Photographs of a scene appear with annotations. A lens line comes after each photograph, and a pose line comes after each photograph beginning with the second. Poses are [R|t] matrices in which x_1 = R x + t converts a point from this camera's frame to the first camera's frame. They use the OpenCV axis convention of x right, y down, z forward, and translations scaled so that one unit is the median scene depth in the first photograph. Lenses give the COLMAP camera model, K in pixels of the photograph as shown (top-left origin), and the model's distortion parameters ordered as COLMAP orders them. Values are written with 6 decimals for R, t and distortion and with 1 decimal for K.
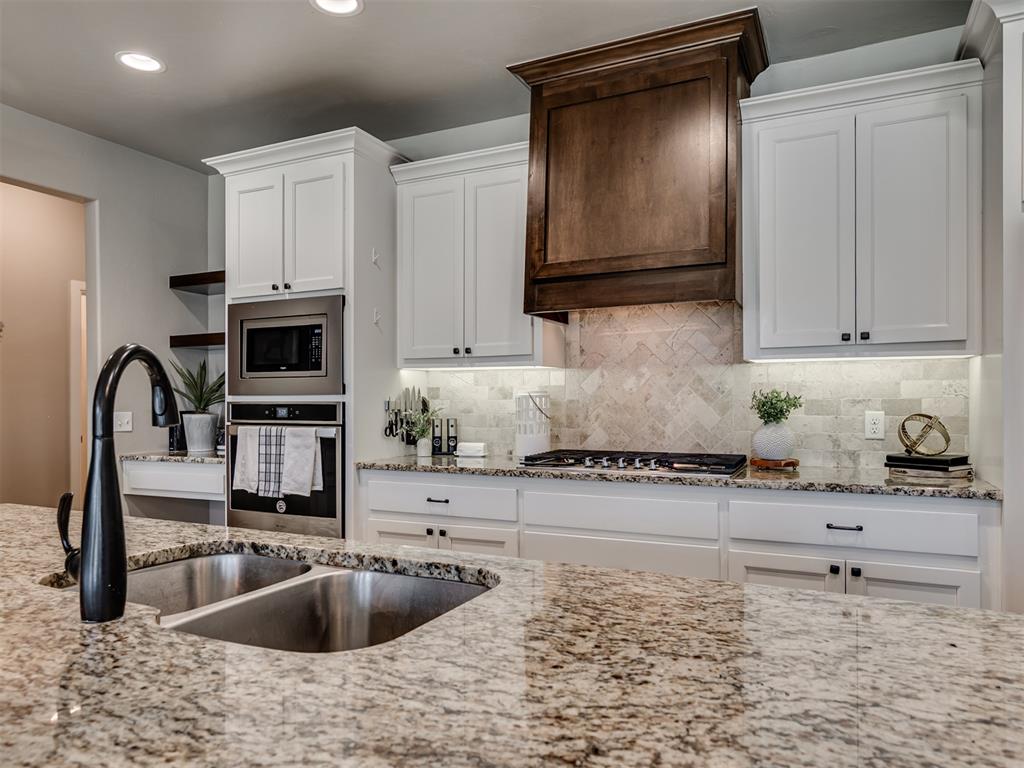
lens RADIAL K [[697.5, 0, 510.1], [0, 697.5, 397.7], [0, 0, 1]] dist [0.003442, -0.000299]
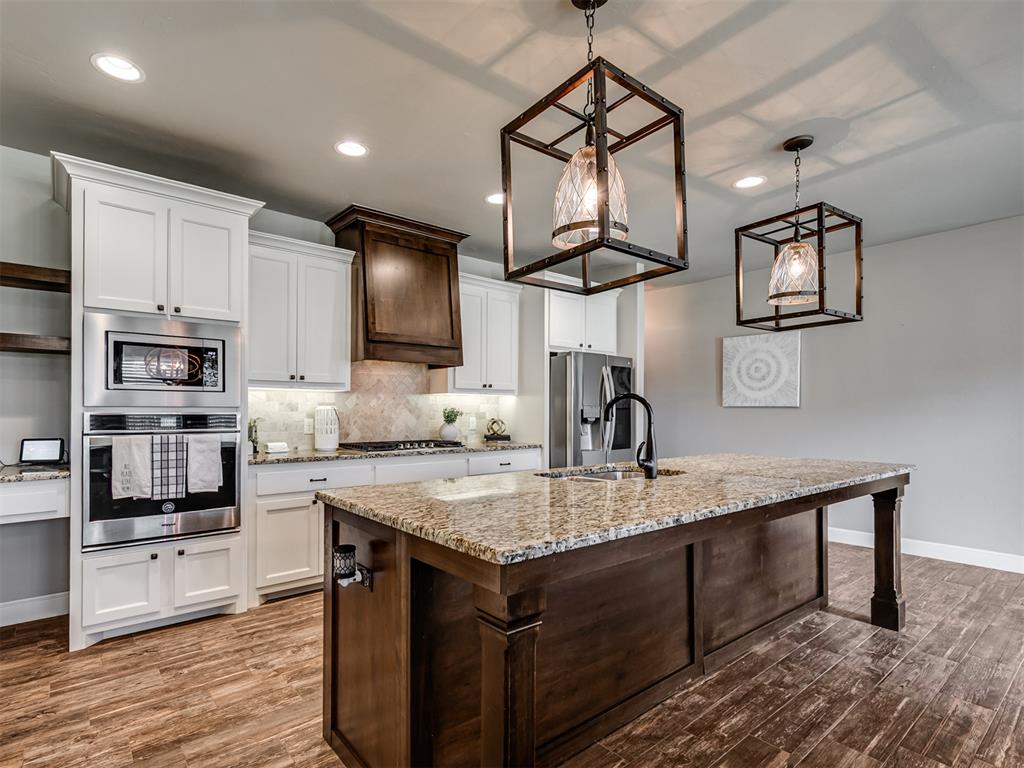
lens RADIAL K [[524.2, 0, 474.3], [0, 524.2, 414.1], [0, 0, 1]] dist [0.013110, 0.000070]
pose [[0.437772, 0.001076, 0.899086, -0.898424], [-0.005043, 0.999986, 0.001259, 0.004911], [-0.899072, -0.005085, 0.437771, 0.207448]]
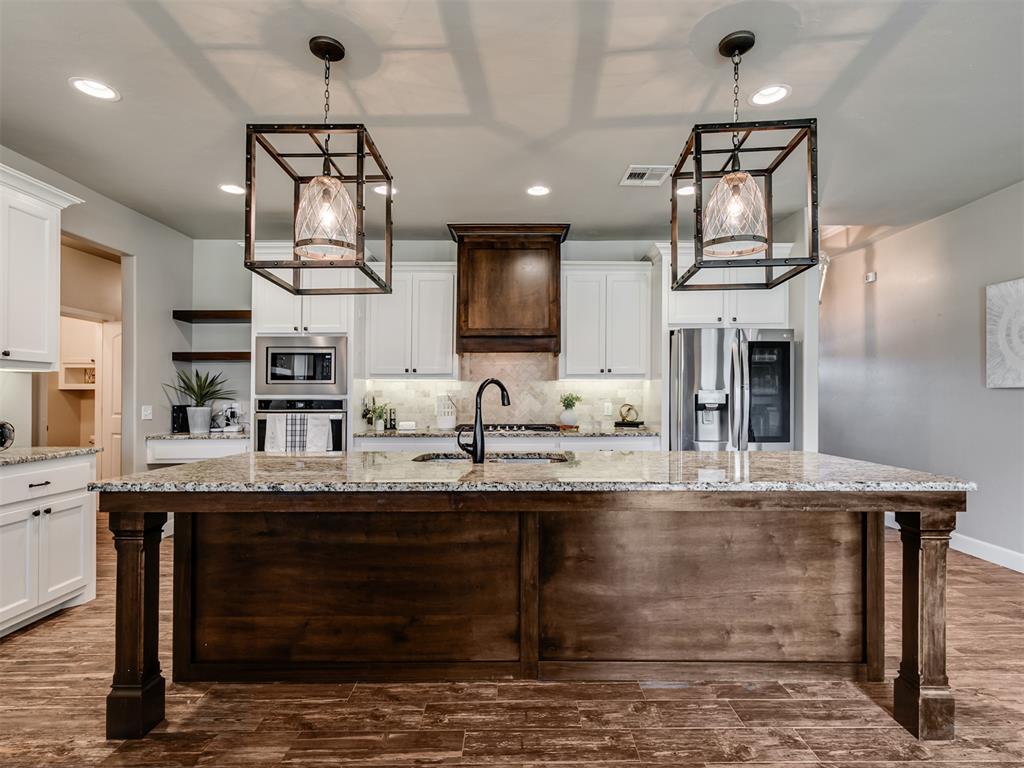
lens RADIAL K [[526.6, 0, 516.6], [0, 526.6, 396.9], [0, 0, 1]] dist [0.002544, -0.000614]
pose [[0.897593, 0.003577, 0.440810, -0.432918], [-0.003124, 0.999994, -0.001752, 0.002591], [-0.440813, 0.000196, 0.897599, -0.350716]]
